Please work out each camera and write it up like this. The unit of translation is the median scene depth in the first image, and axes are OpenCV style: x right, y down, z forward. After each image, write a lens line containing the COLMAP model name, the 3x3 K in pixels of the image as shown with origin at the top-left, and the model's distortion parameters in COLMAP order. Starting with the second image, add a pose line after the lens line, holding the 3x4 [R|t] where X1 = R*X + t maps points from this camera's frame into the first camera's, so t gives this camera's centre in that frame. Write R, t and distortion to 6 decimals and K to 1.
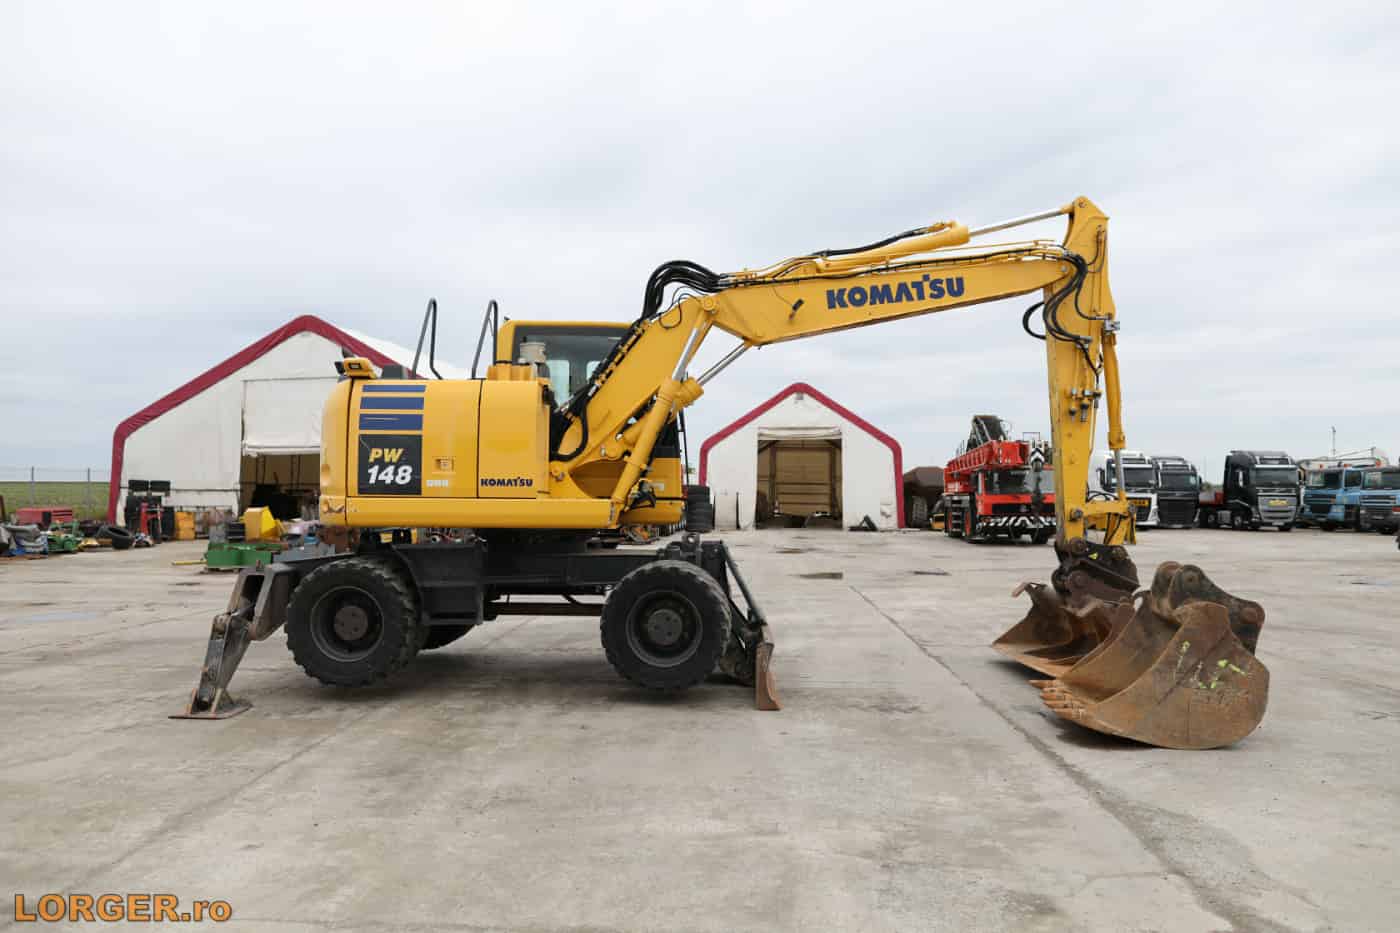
lens RADIAL K [[948.1, 0, 699.6], [0, 948.1, 460.6], [0, 0, 1]] dist [-0.047723, 0.045977]
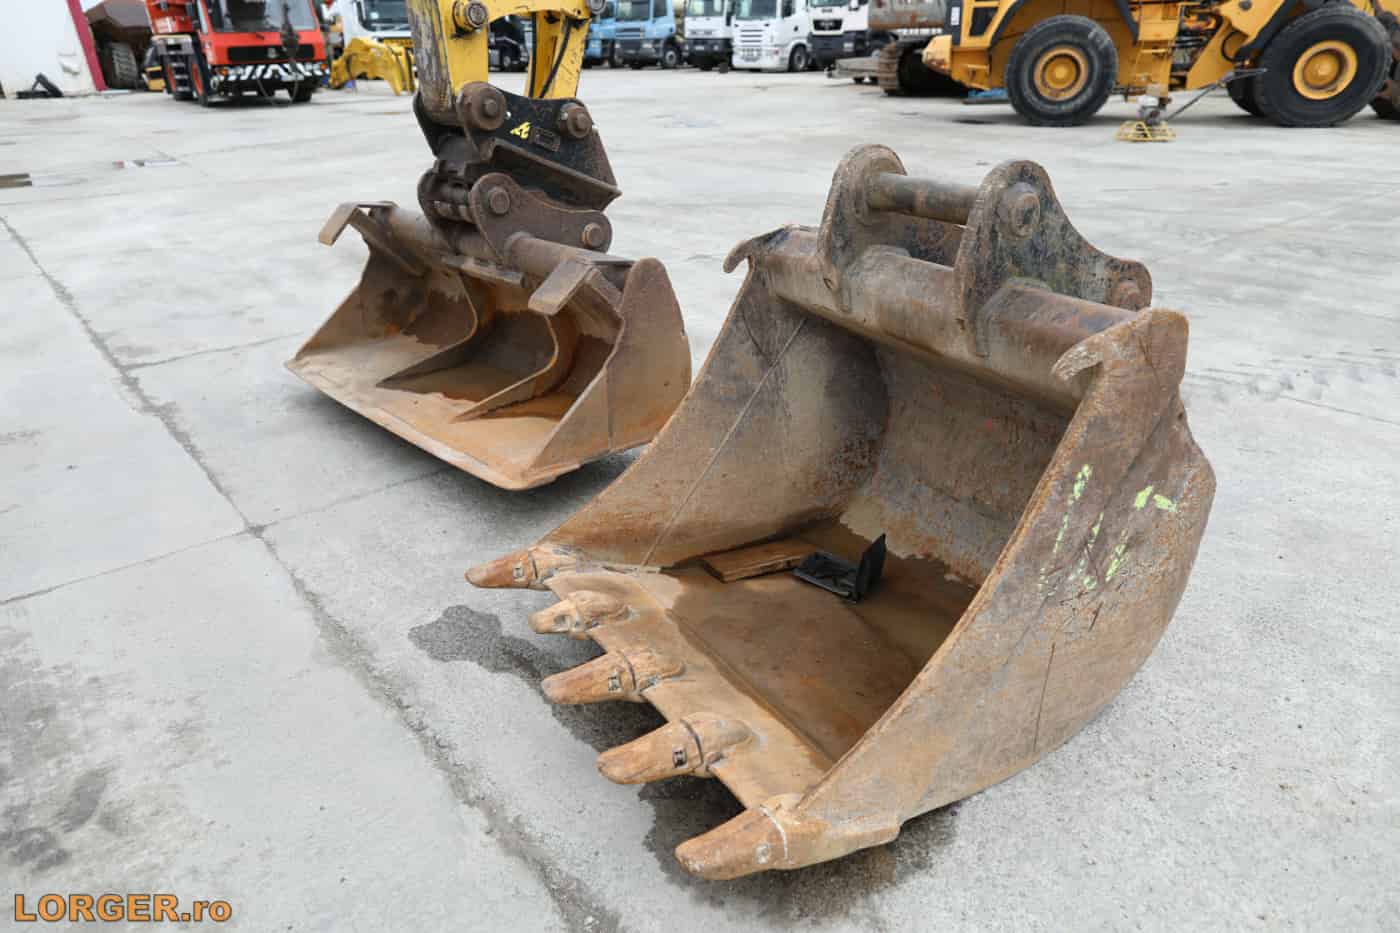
lens RADIAL K [[948.1, 0, 699.6], [0, 948.1, 460.6], [0, 0, 1]] dist [-0.047723, 0.045977]
pose [[0.742018, -0.293882, 0.602531, 0.055166], [-0.001249, 0.898182, 0.439623, 0.014672], [-0.670379, -0.326960, 0.666100, 0.180855]]
